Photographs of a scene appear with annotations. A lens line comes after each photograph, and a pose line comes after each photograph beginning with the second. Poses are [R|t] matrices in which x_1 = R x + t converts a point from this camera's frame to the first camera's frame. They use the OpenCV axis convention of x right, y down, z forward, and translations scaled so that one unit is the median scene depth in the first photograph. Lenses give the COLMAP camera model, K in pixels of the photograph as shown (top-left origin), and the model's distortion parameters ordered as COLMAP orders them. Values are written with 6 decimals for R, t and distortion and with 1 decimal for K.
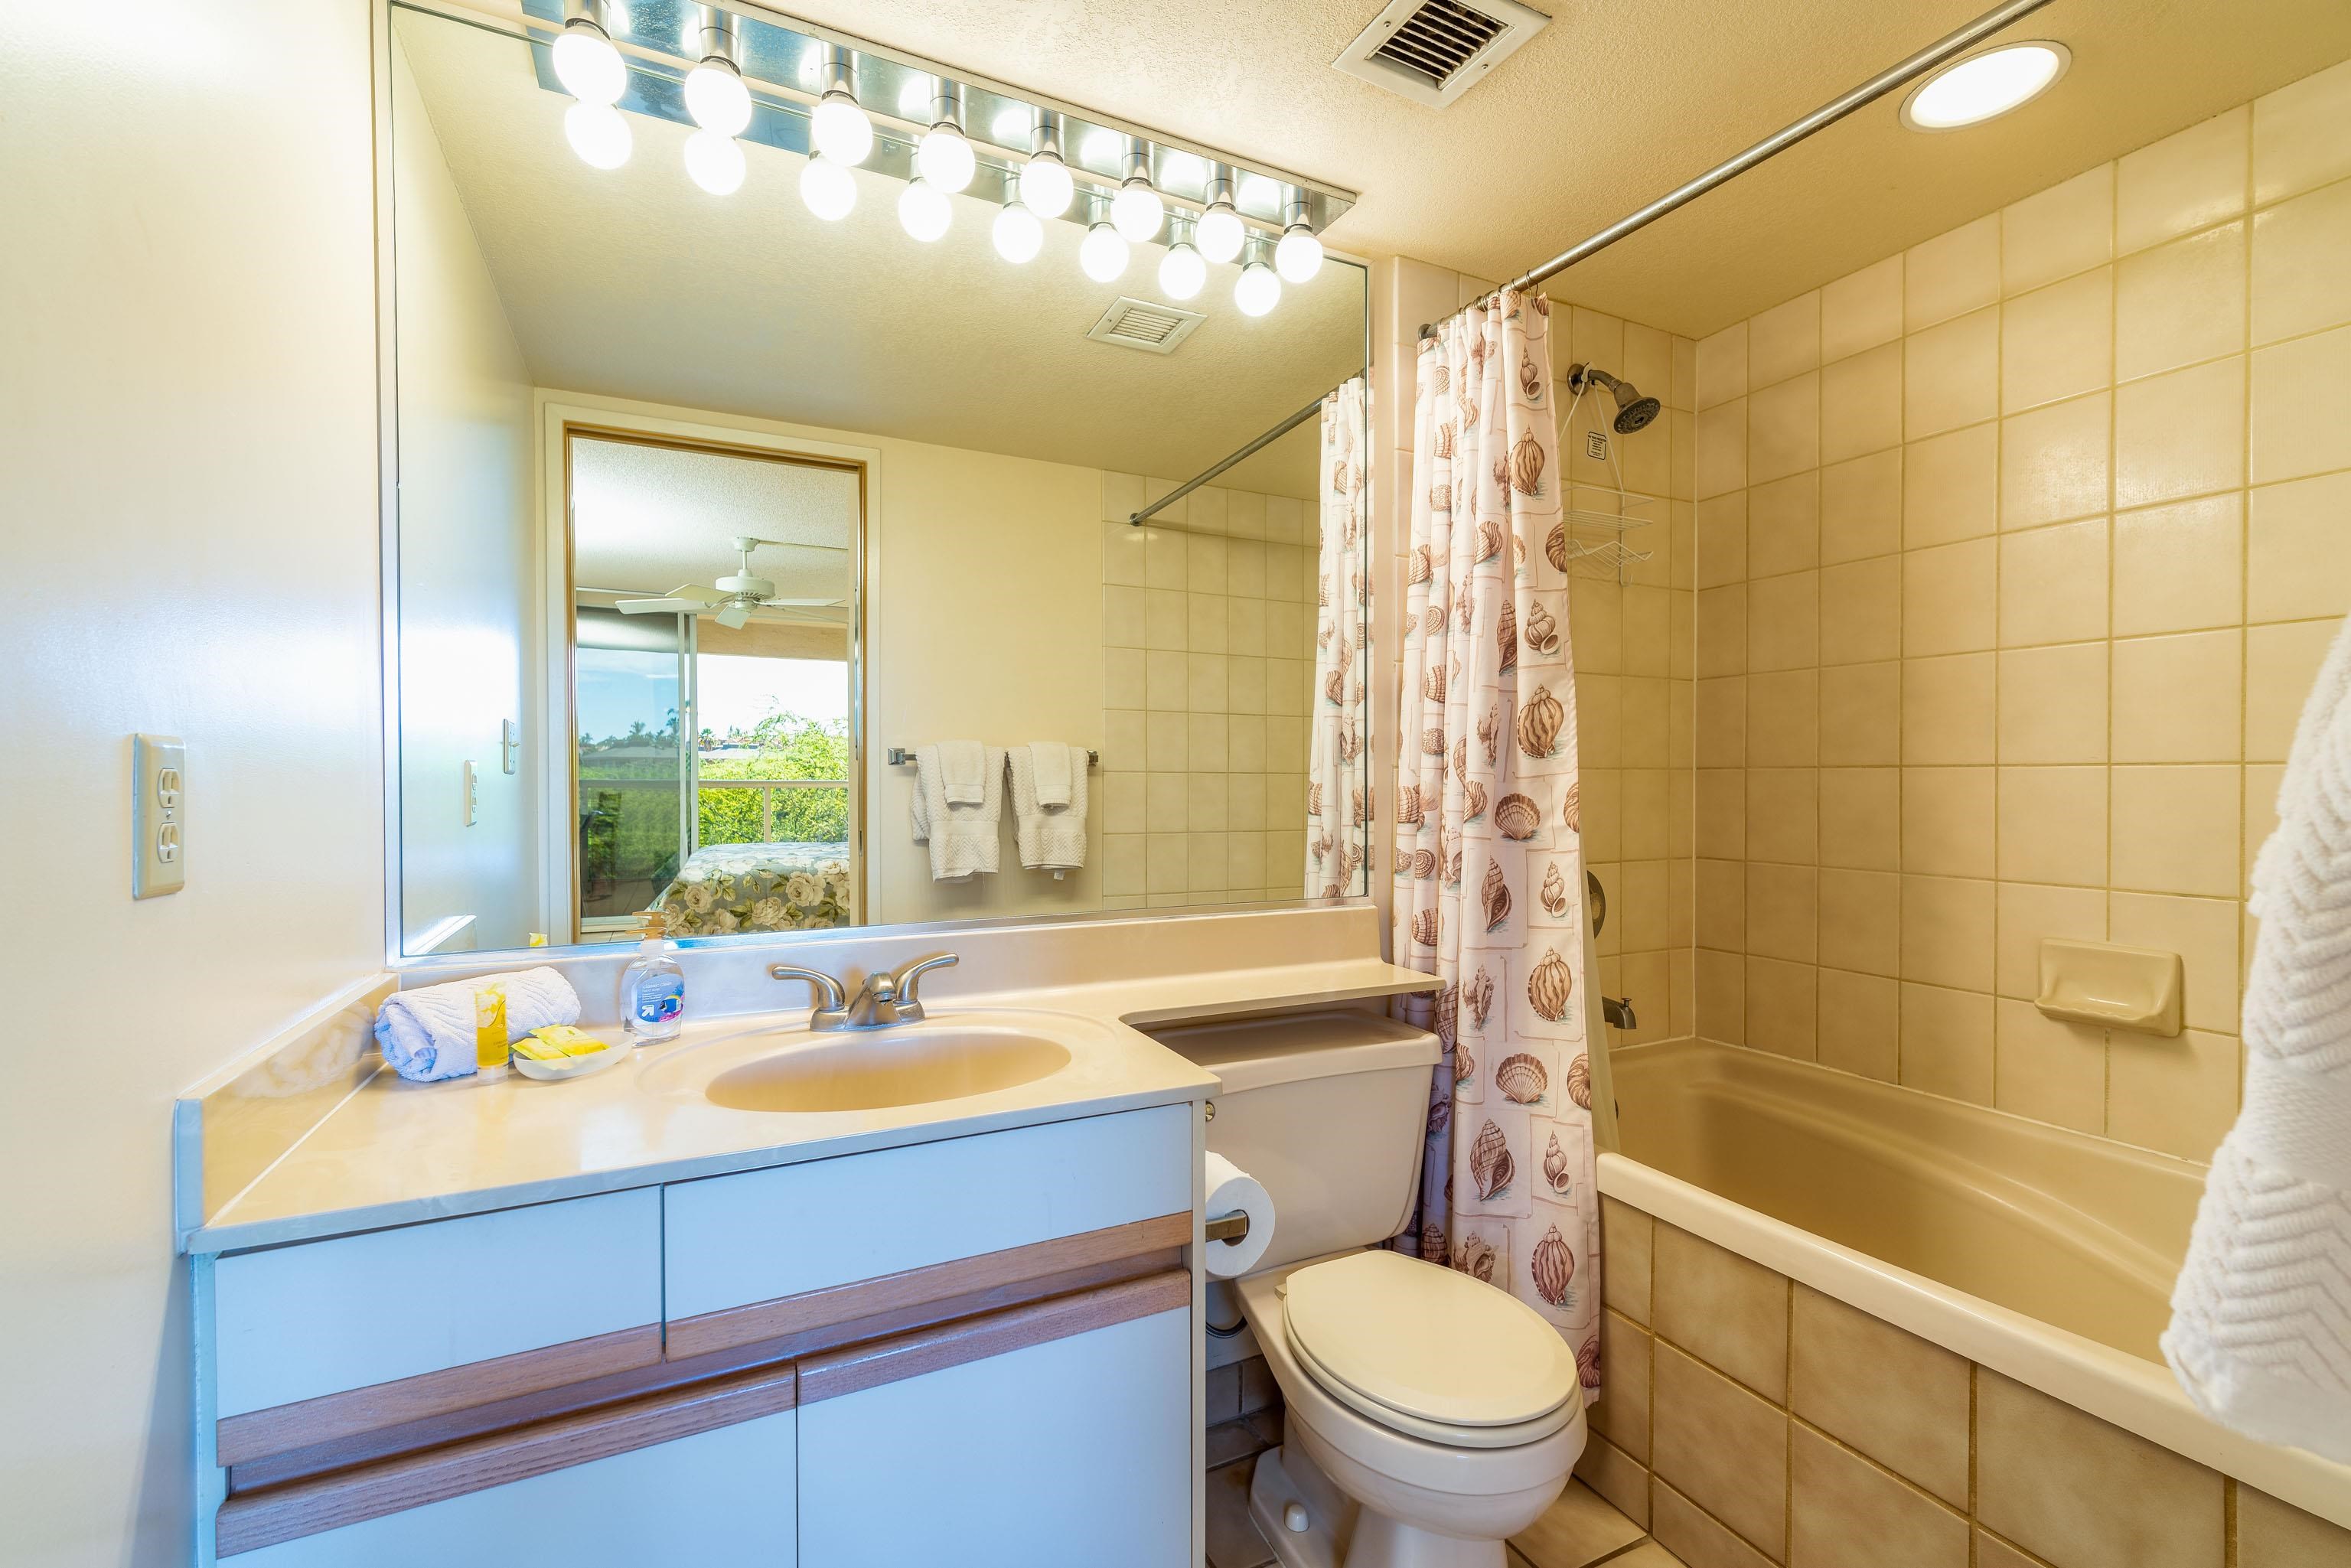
lens RADIAL K [[1023.2, 0, 1182.4], [0, 1023.2, 785.7], [0, 0, 1]] dist [0.002182, 0.000611]
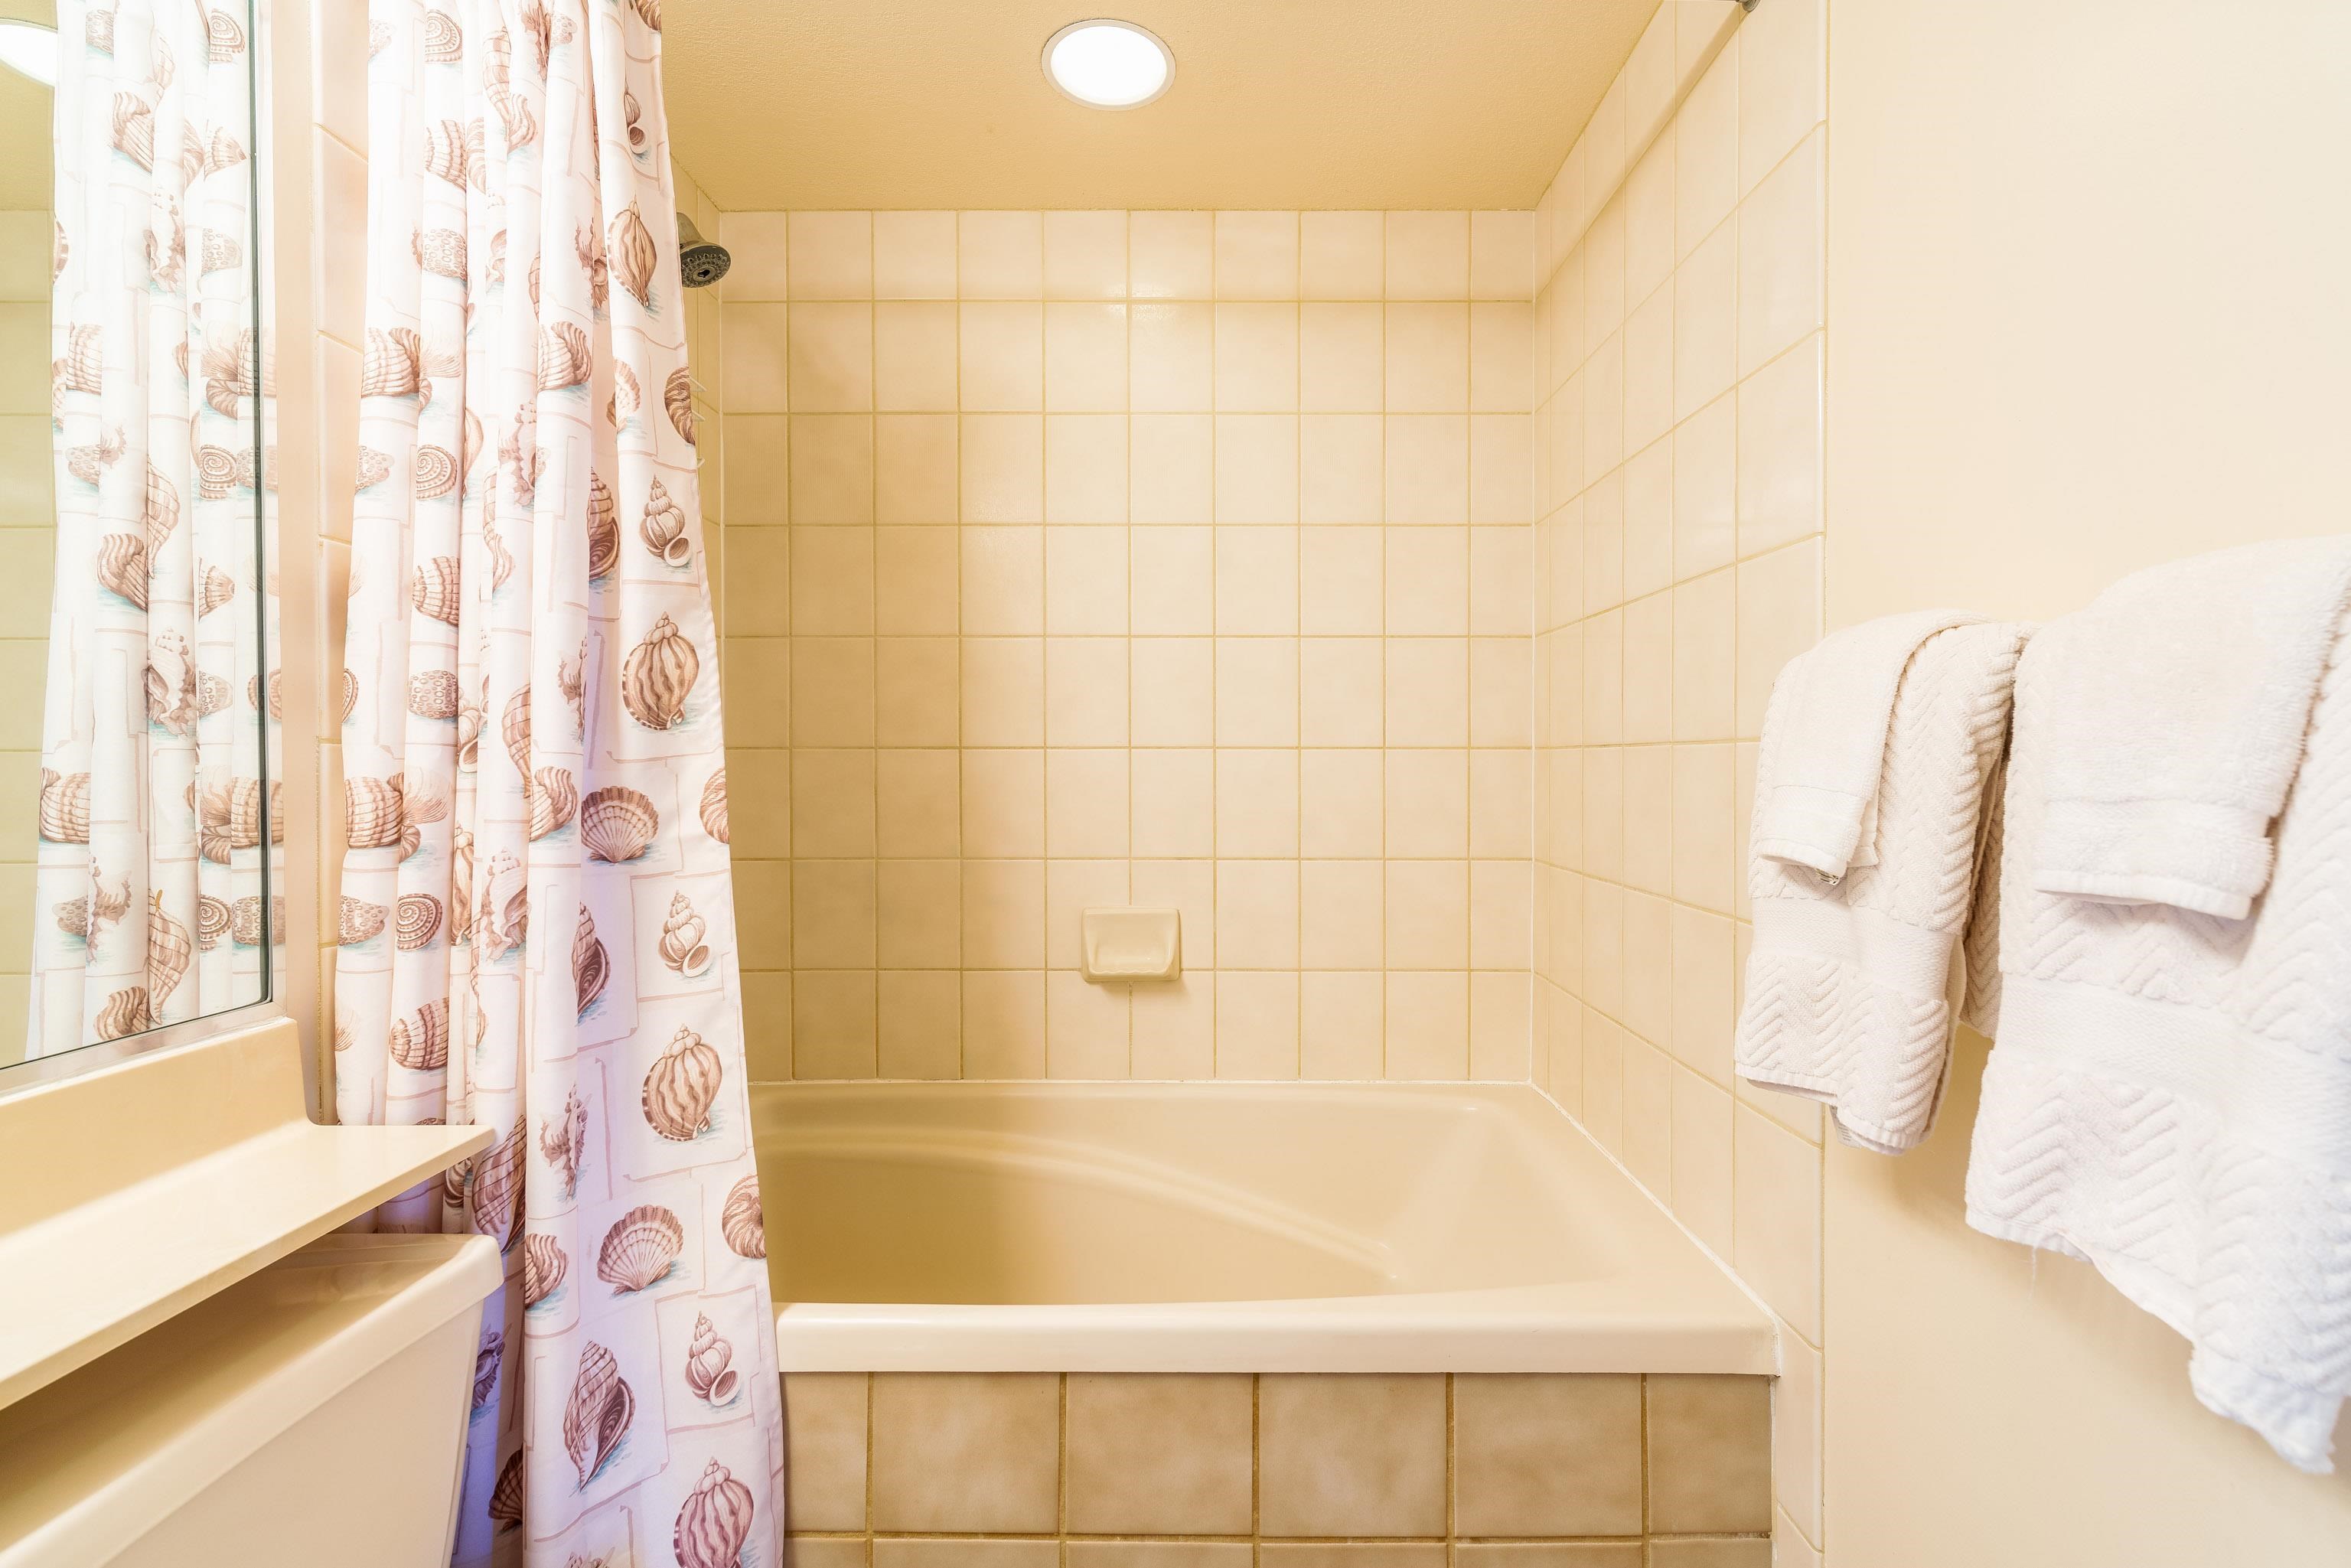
lens RADIAL K [[1023.2, 0, 1178.6], [0, 1023.2, 768.2], [0, 0, 1]] dist [0.002182, 0.000611]
pose [[0.445688, -0.009283, 0.895140, -0.071754], [0.007485, 0.999950, 0.006644, -0.005031], [-0.895157, 0.003739, 0.445735, 0.424579]]
